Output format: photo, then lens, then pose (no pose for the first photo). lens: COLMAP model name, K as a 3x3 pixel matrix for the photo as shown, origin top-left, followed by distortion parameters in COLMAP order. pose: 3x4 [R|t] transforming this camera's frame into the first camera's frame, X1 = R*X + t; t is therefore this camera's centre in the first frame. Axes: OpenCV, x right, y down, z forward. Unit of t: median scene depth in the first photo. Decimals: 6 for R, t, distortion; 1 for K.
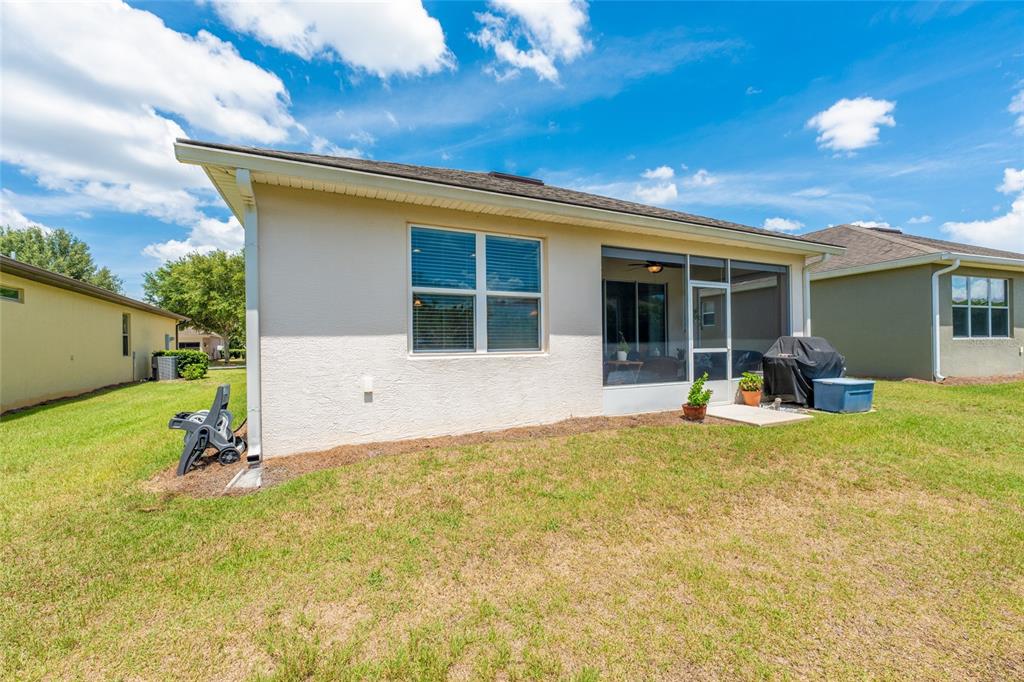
lens RADIAL K [[397.5, 0, 516.1], [0, 397.5, 343.8], [0, 0, 1]] dist [0.003645, 0.000215]
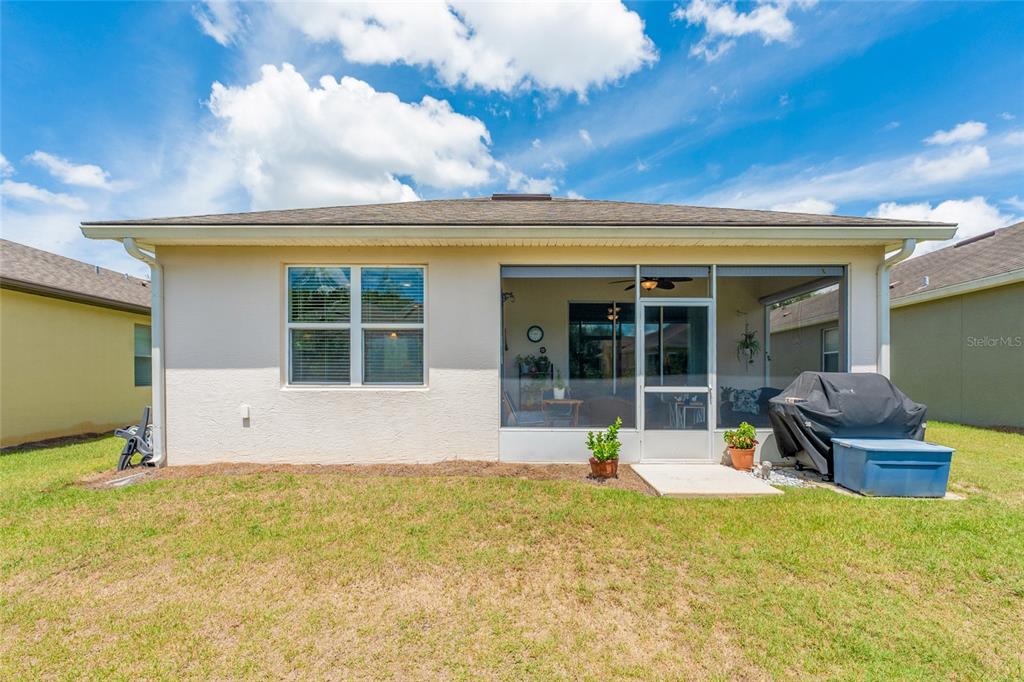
lens RADIAL K [[406.5, 0, 504.1], [0, 406.5, 384.9], [0, 0, 1]] dist [-0.003020, 0.000883]
pose [[0.907668, 0.016676, -0.419357, 0.596862], [-0.012696, 0.999844, 0.012278, 0.002512], [0.419497, -0.005820, 0.907738, 0.196227]]
